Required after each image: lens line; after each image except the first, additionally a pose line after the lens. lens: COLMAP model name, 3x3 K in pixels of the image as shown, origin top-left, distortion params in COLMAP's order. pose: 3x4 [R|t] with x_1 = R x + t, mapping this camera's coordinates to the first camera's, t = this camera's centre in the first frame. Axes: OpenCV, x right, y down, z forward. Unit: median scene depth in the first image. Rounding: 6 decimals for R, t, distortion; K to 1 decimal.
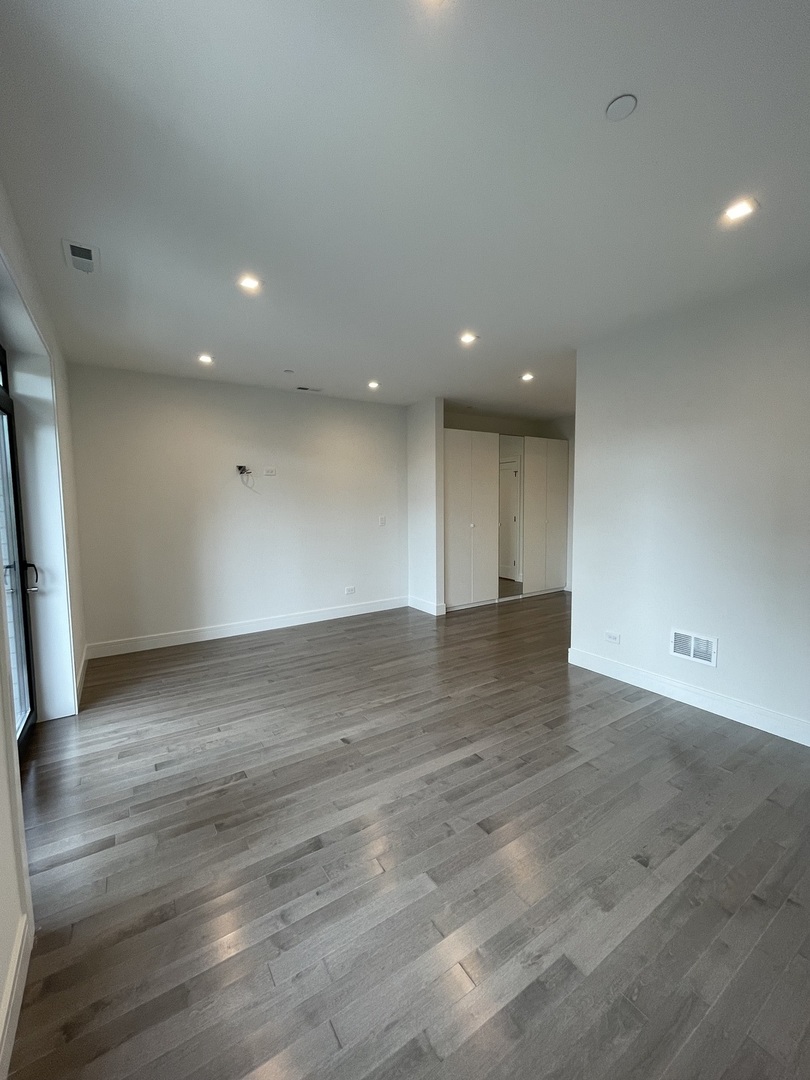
lens RADIAL K [[434.1, 0, 395.9], [0, 434.1, 537.2], [0, 0, 1]] dist [0.001926, 0.000156]
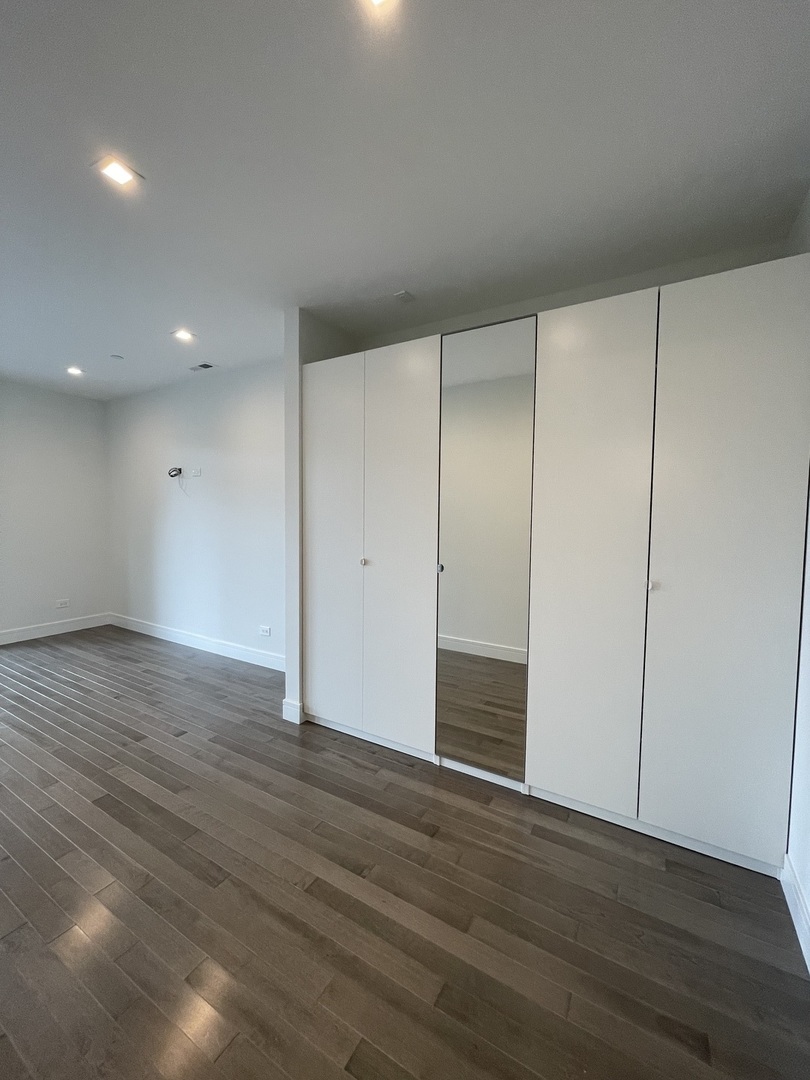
lens RADIAL K [[428.4, 0, 405.0], [0, 428.4, 540.0], [0, 0, 1]] dist [-0.021671, 0.007184]
pose [[0.461087, 0.066806, -0.884836, 1.271484], [-0.091954, 0.995391, 0.027236, -0.138322], [0.882577, 0.068806, 0.465105, 1.804632]]
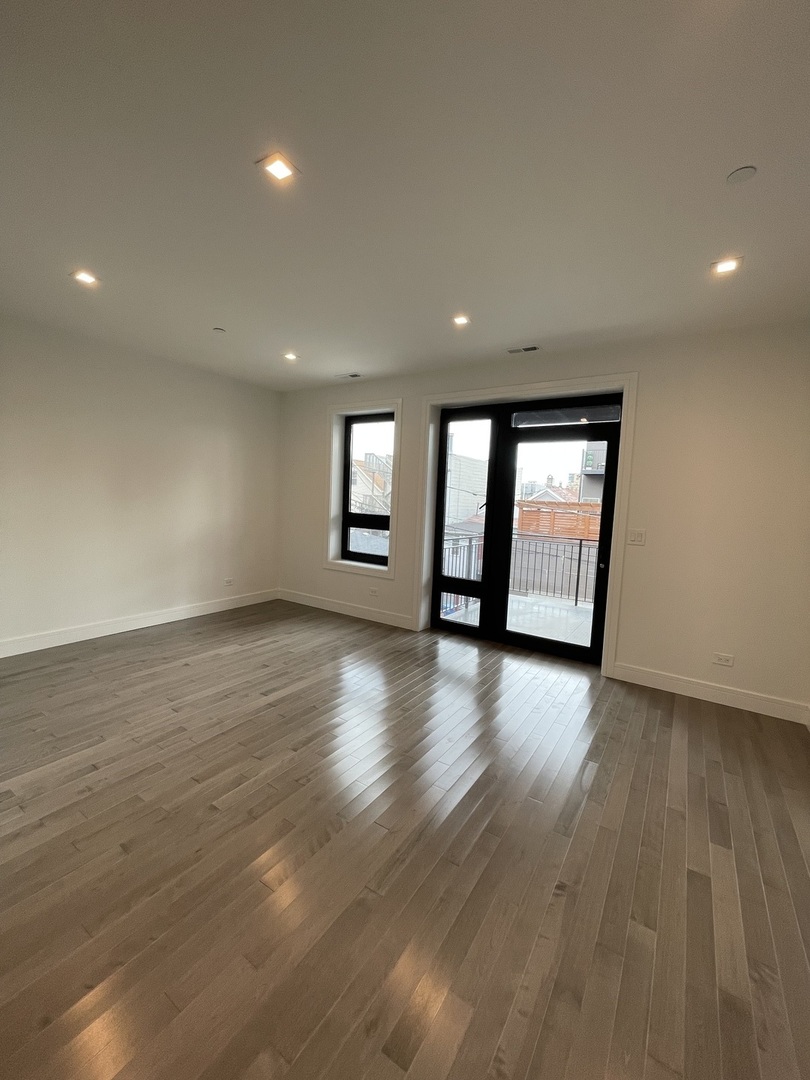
lens RADIAL K [[434.1, 0, 395.9], [0, 434.1, 537.2], [0, 0, 1]] dist [0.001926, 0.000156]
pose [[-0.915433, 0.006303, -0.402421, 0.320655], [-0.069148, 0.982547, 0.172687, -0.164437], [0.396486, 0.185910, -0.899020, 2.039332]]
